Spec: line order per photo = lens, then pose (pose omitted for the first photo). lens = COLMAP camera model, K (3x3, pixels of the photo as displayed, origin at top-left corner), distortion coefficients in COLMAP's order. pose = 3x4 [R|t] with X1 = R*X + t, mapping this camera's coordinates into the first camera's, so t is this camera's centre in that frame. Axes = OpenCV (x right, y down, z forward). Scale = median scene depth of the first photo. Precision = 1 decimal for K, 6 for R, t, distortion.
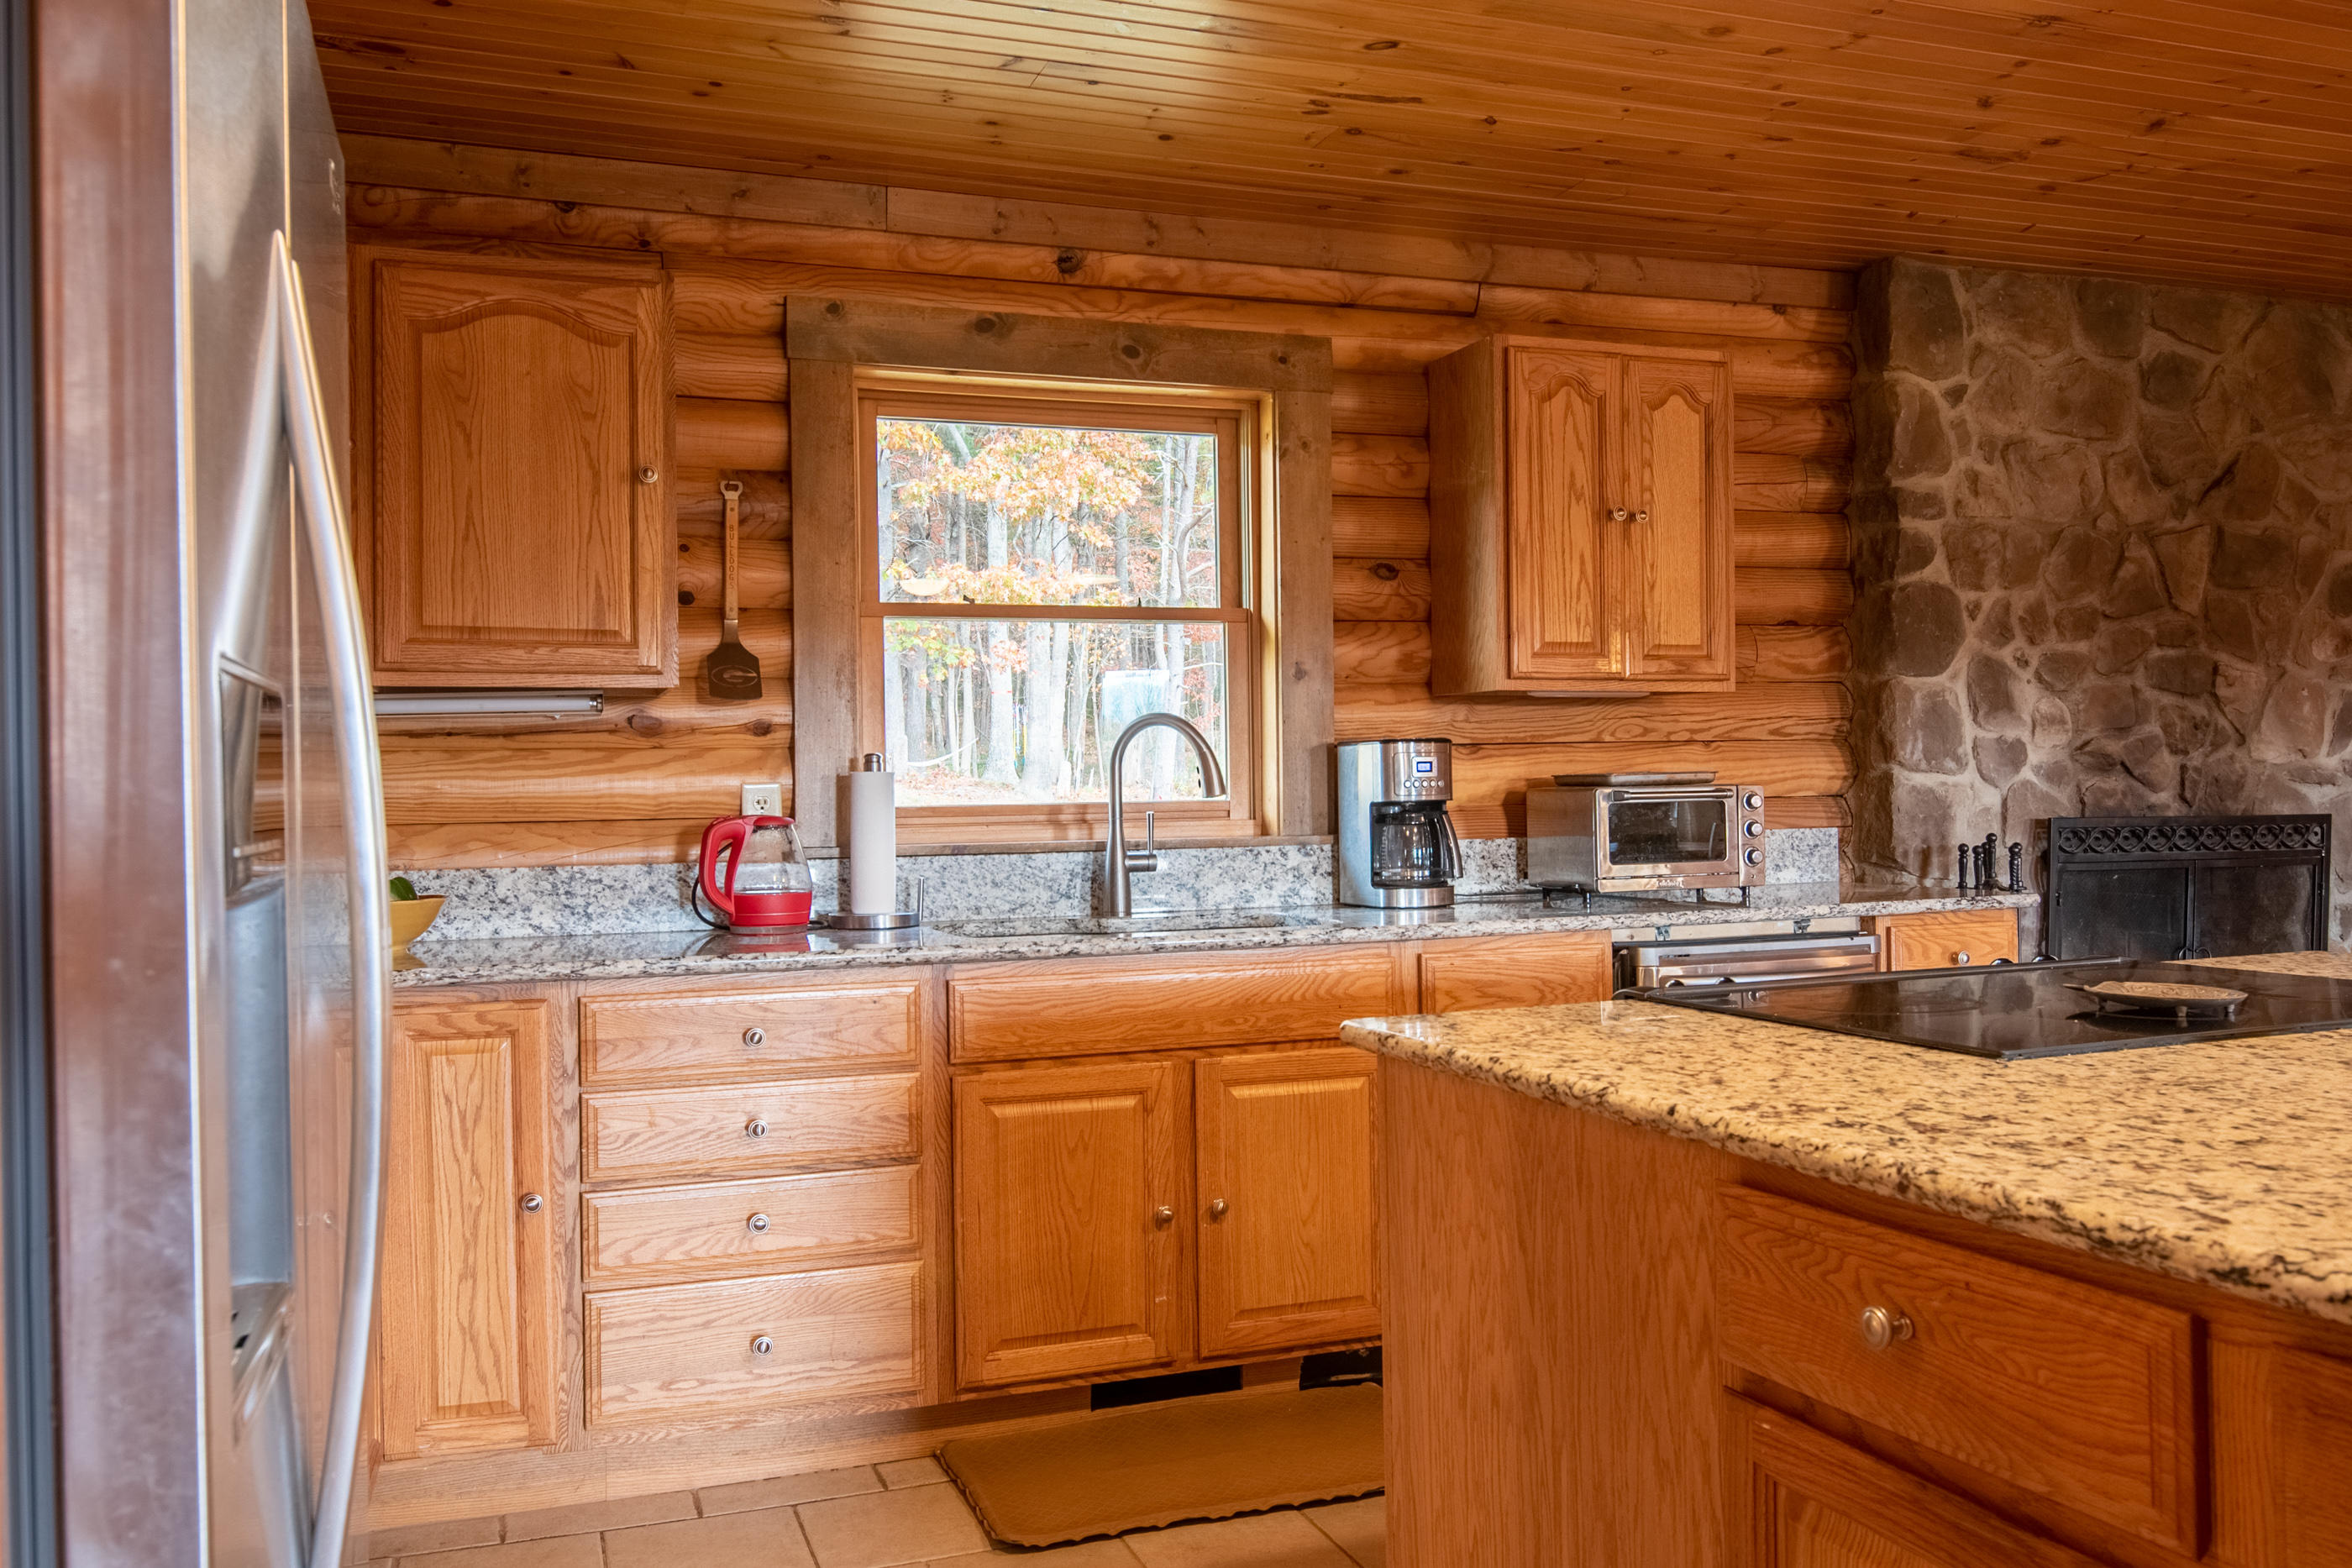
lens RADIAL K [[1804.5, 0, 1176.0], [0, 1804.5, 784.0], [0, 0, 1]] dist [0.006996, -0.000812]
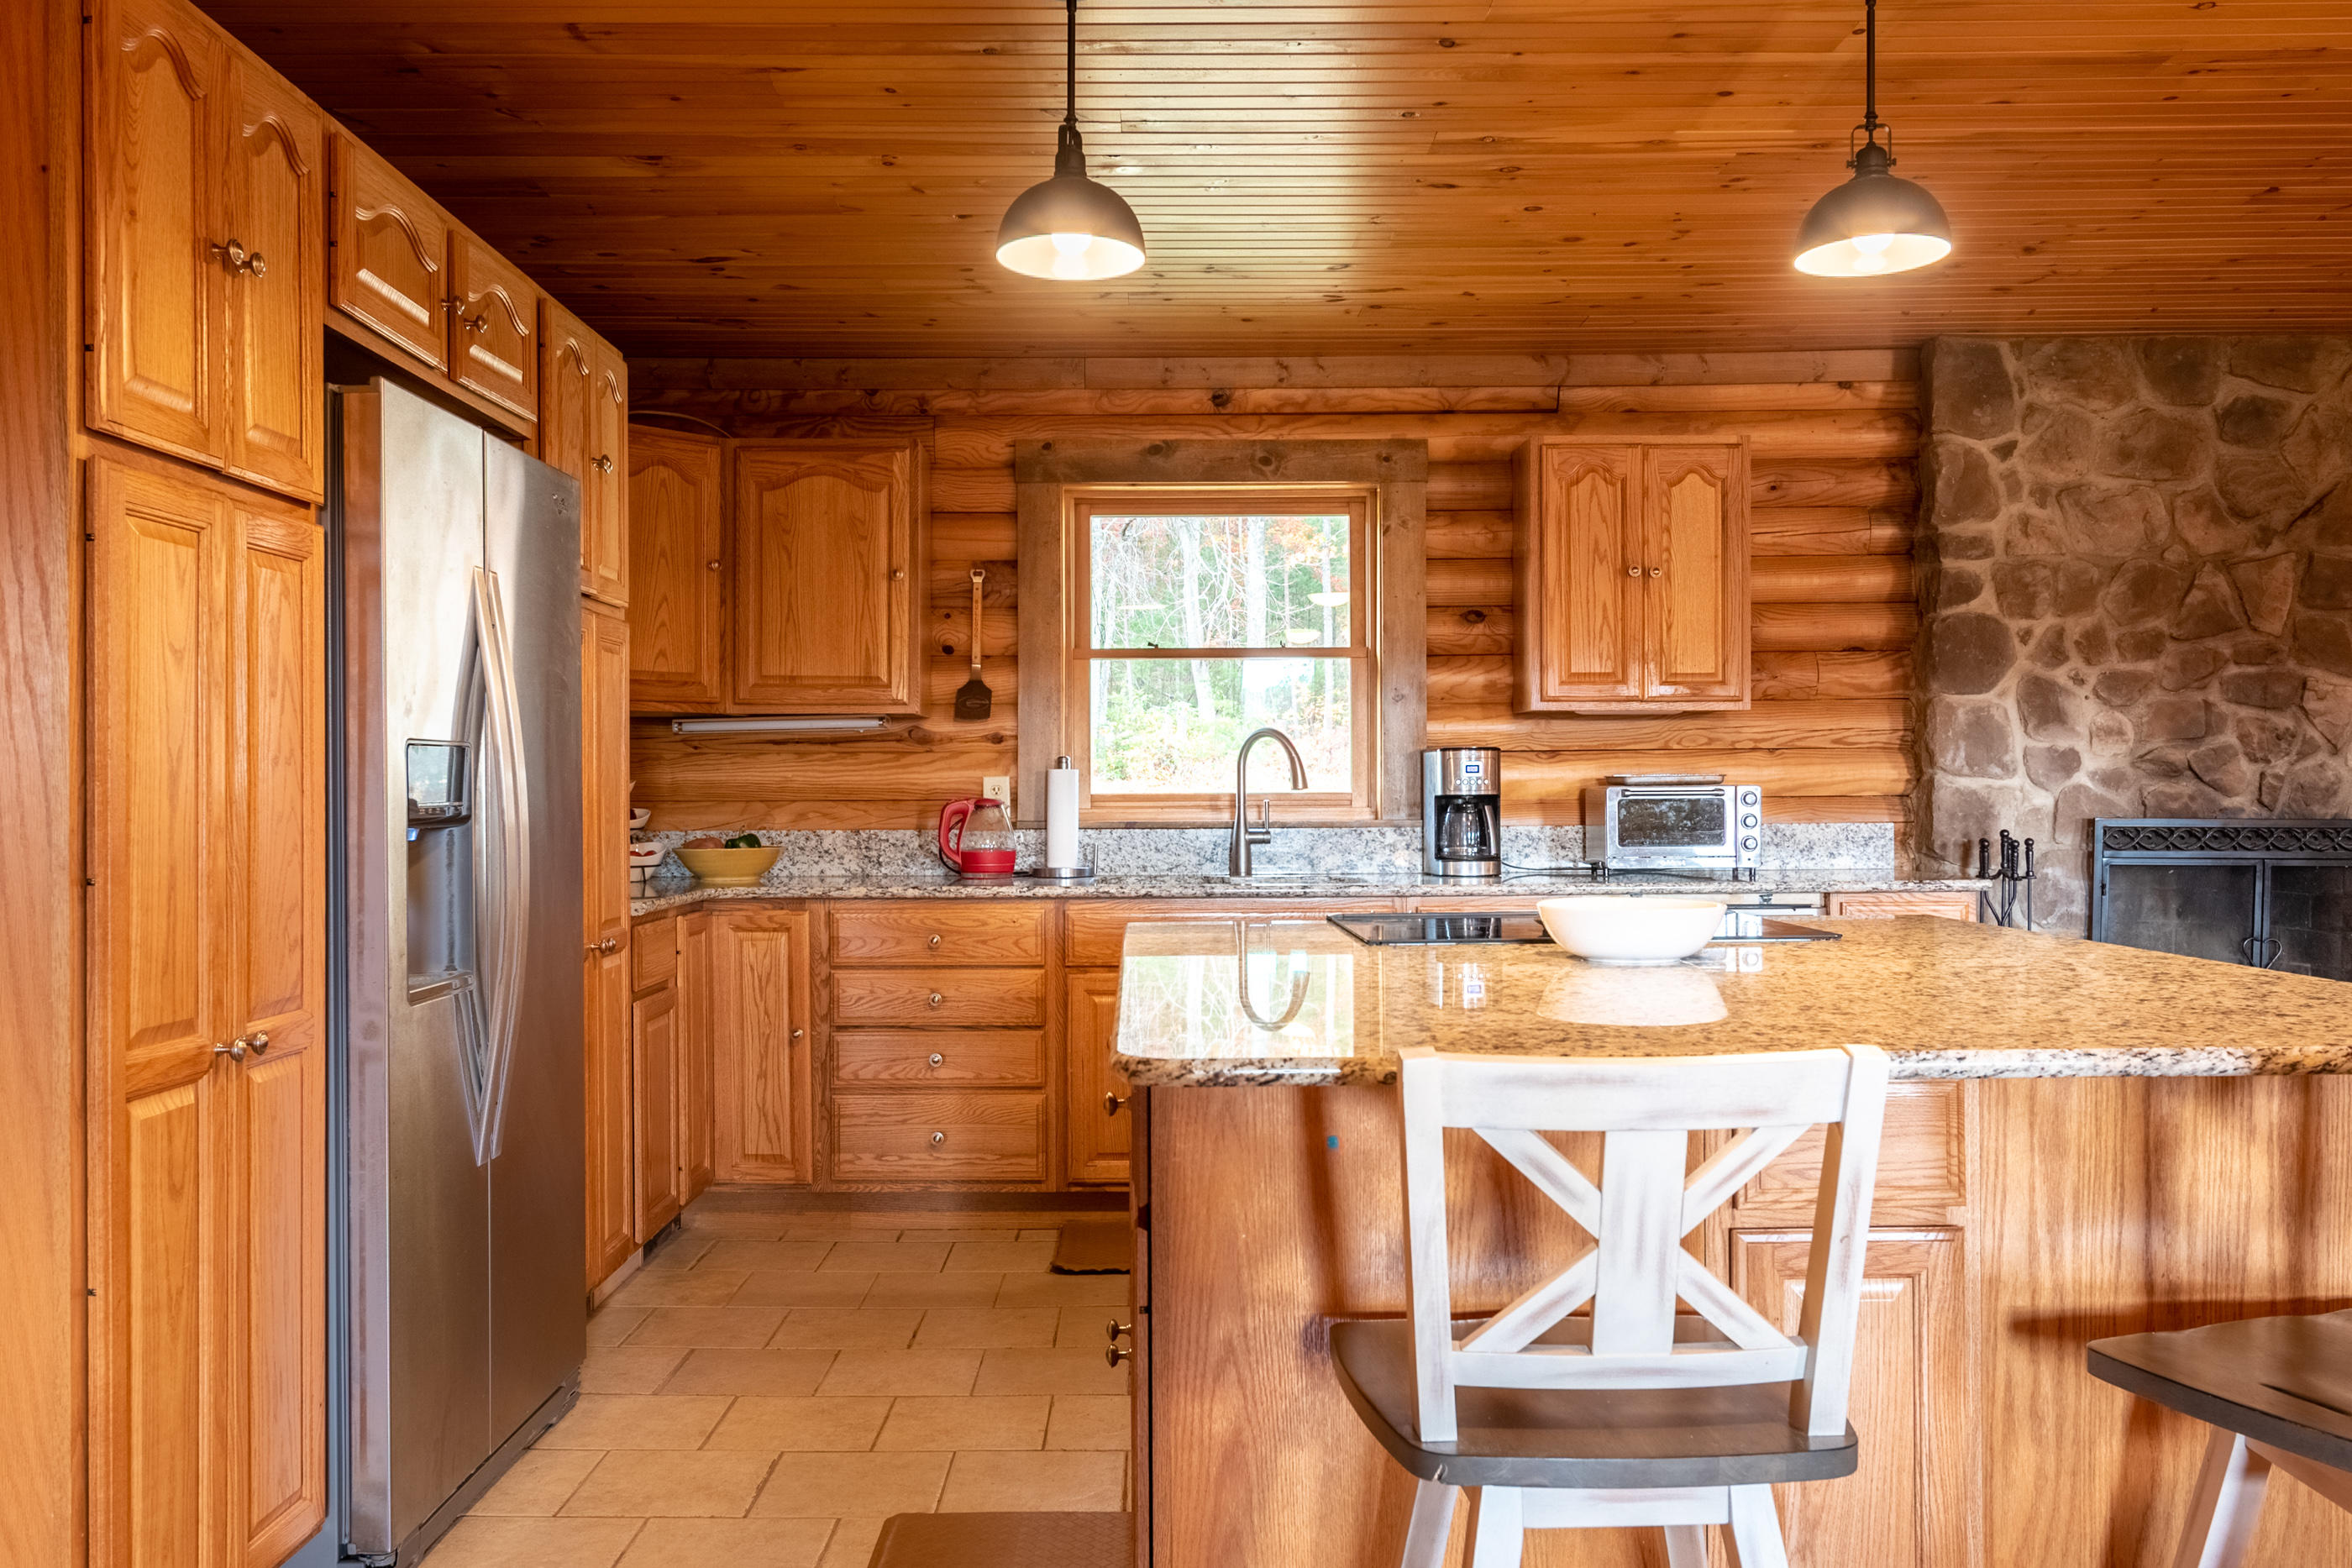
lens RADIAL K [[1804.5, 0, 1176.0], [0, 1804.5, 784.0], [0, 0, 1]] dist [0.006996, -0.000812]
pose [[0.945416, 0.012269, -0.325634, 0.351529], [-0.010035, 0.999913, 0.008541, -0.007411], [0.325710, -0.004807, 0.945457, -0.302496]]
